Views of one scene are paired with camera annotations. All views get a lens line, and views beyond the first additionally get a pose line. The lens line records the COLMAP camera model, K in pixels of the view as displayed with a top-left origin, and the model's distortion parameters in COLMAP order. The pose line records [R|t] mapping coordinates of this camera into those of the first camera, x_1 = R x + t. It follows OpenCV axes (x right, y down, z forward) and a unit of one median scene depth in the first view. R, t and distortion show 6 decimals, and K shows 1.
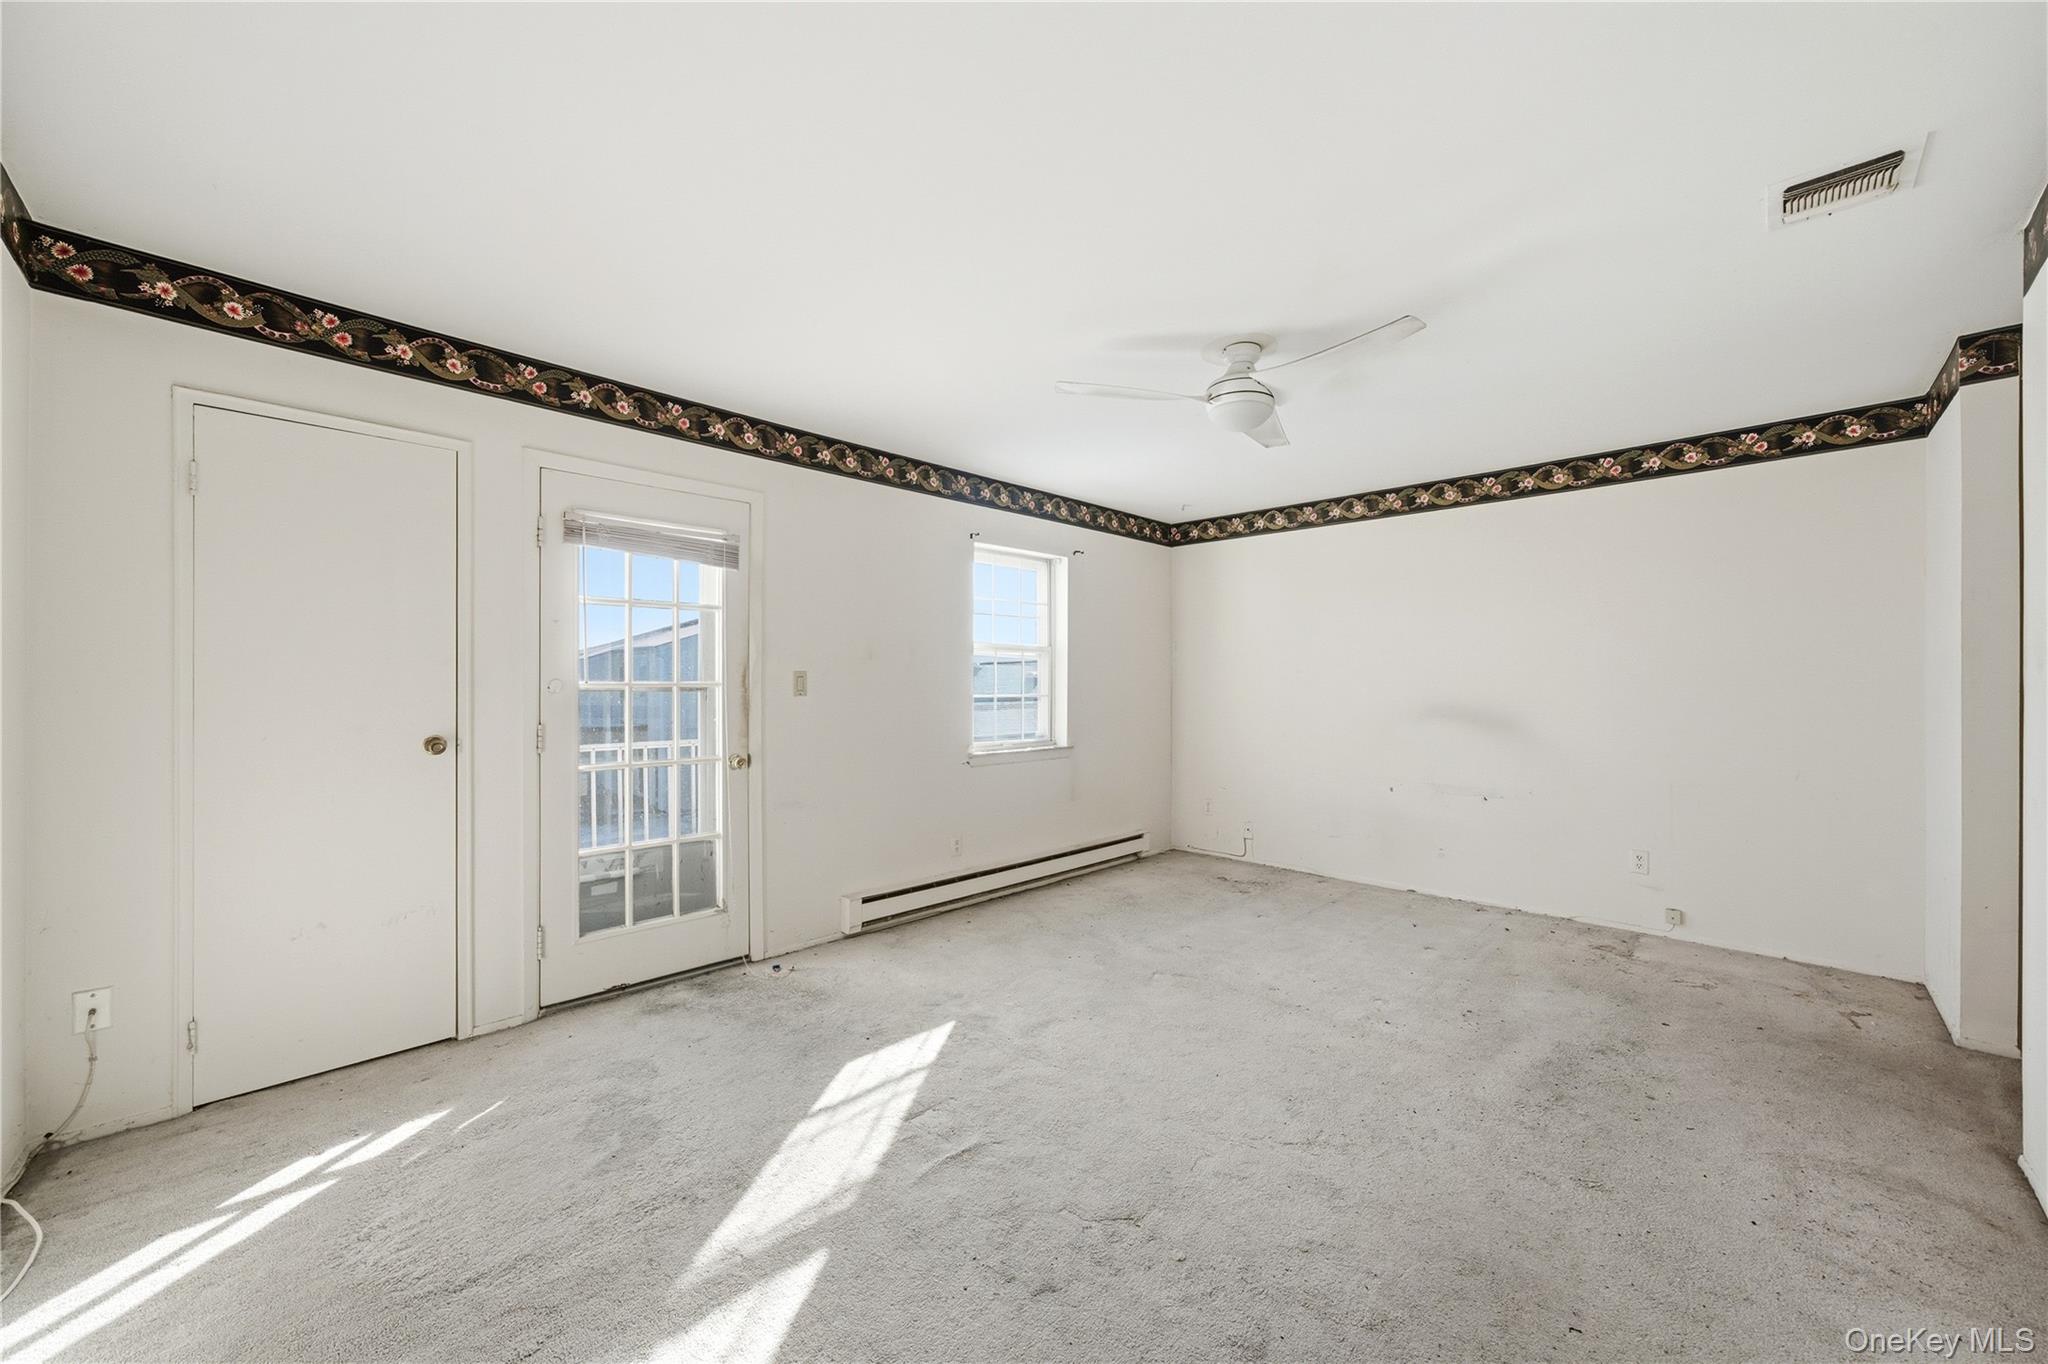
lens RADIAL K [[752.9, 0, 1027.5], [0, 752.9, 672.4], [0, 0, 1]] dist [0.000265, -0.000055]
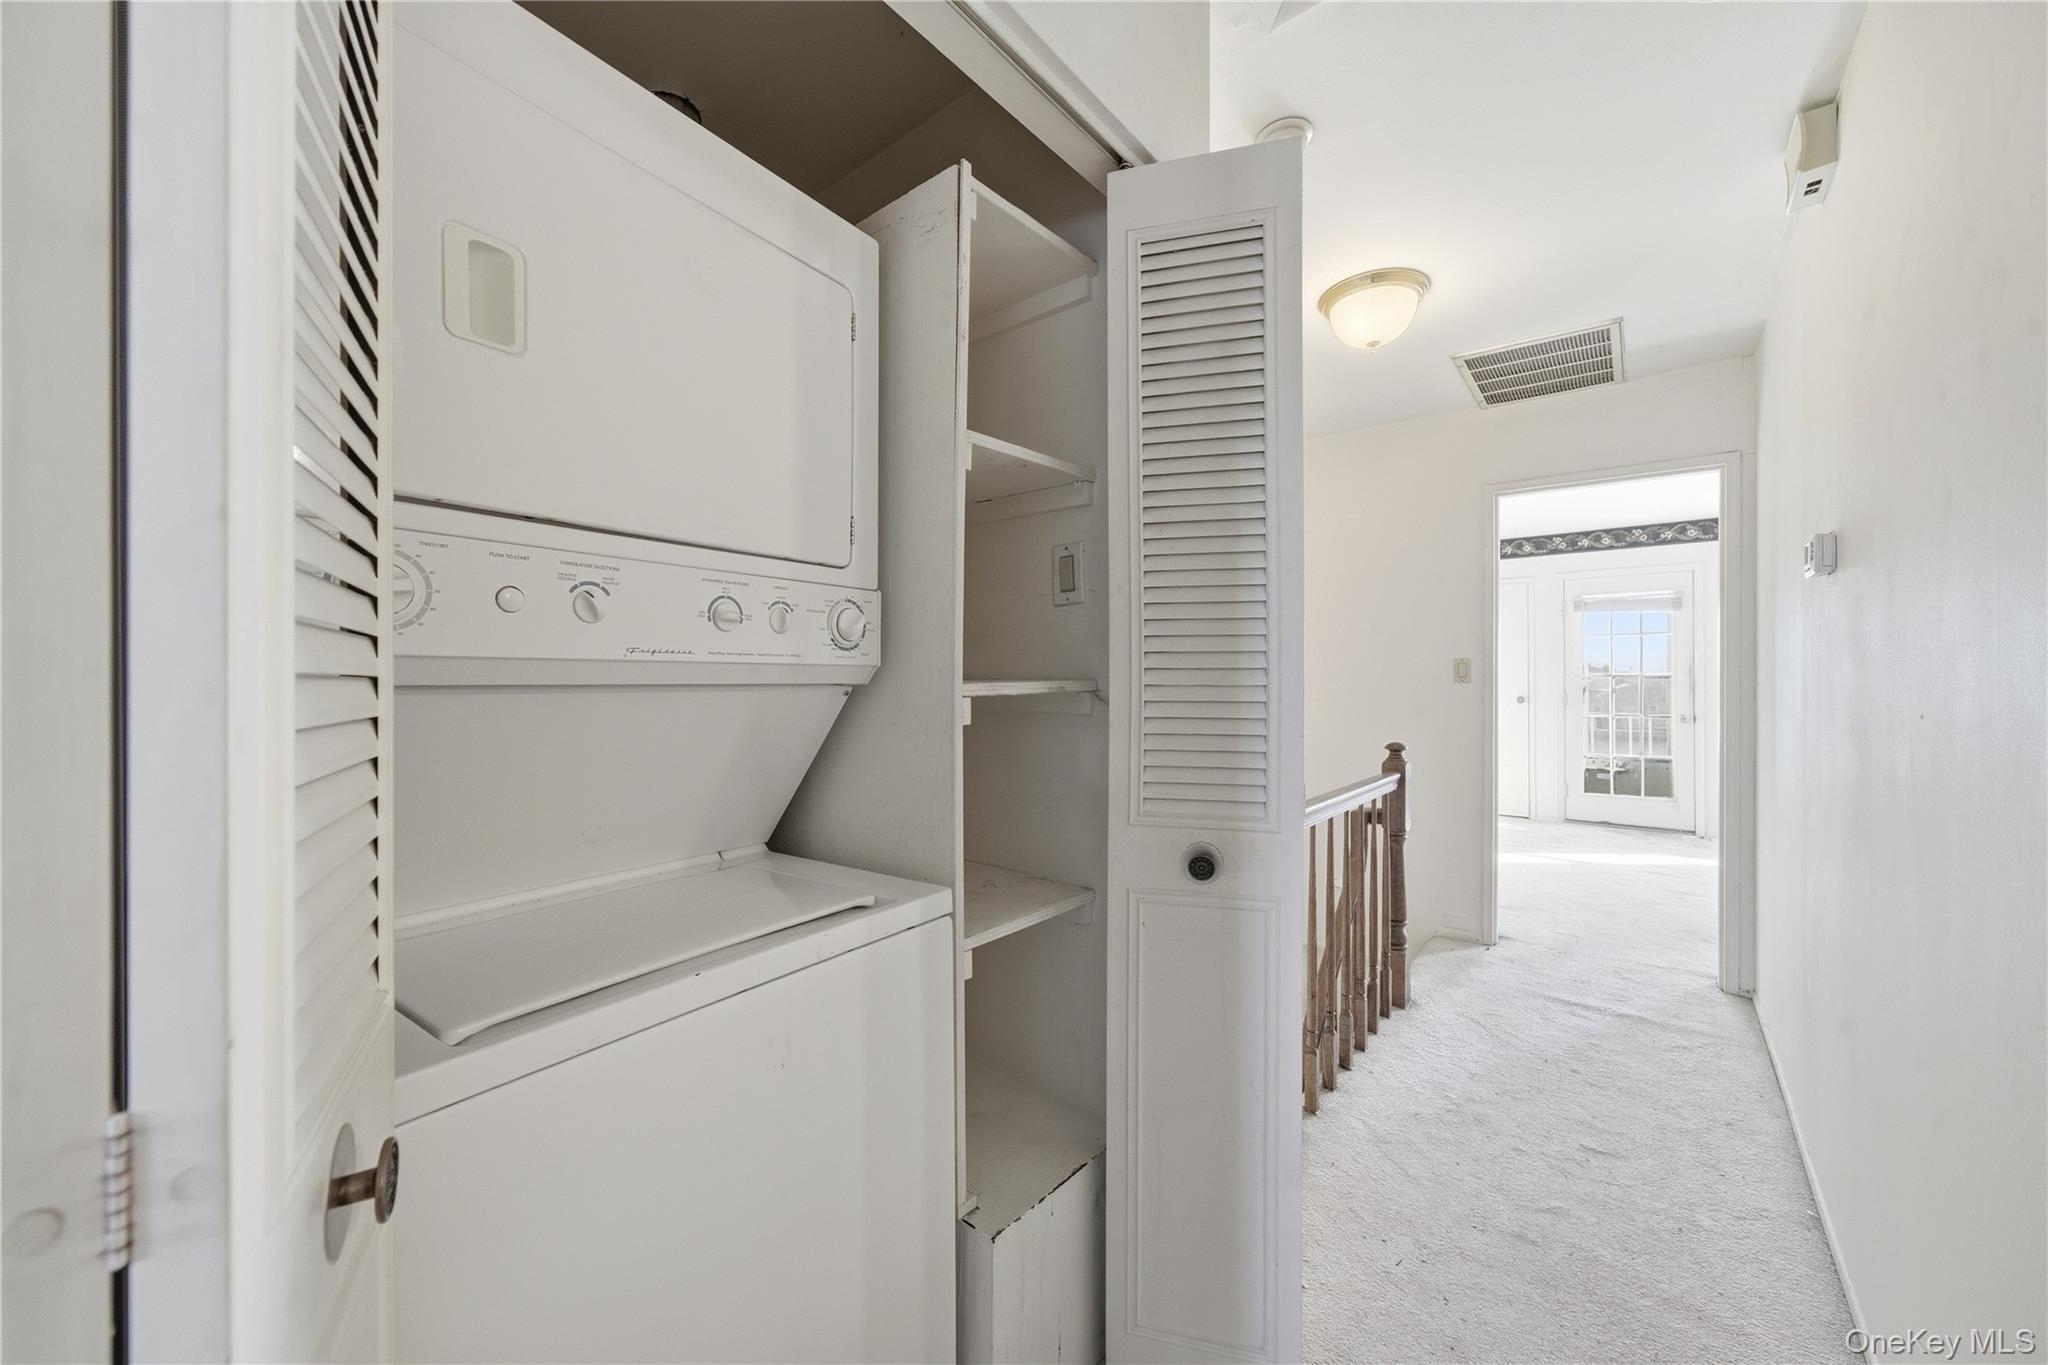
lens RADIAL K [[752.9, 0, 1025.5], [0, 752.9, 677.3], [0, 0, 1]] dist [0.000265, -0.000055]
pose [[0.092105, -0.008896, -0.995710, 1.719661], [0.010422, 0.999914, -0.007970, 0.025184], [0.995695, -0.009643, 0.092189, -0.972751]]
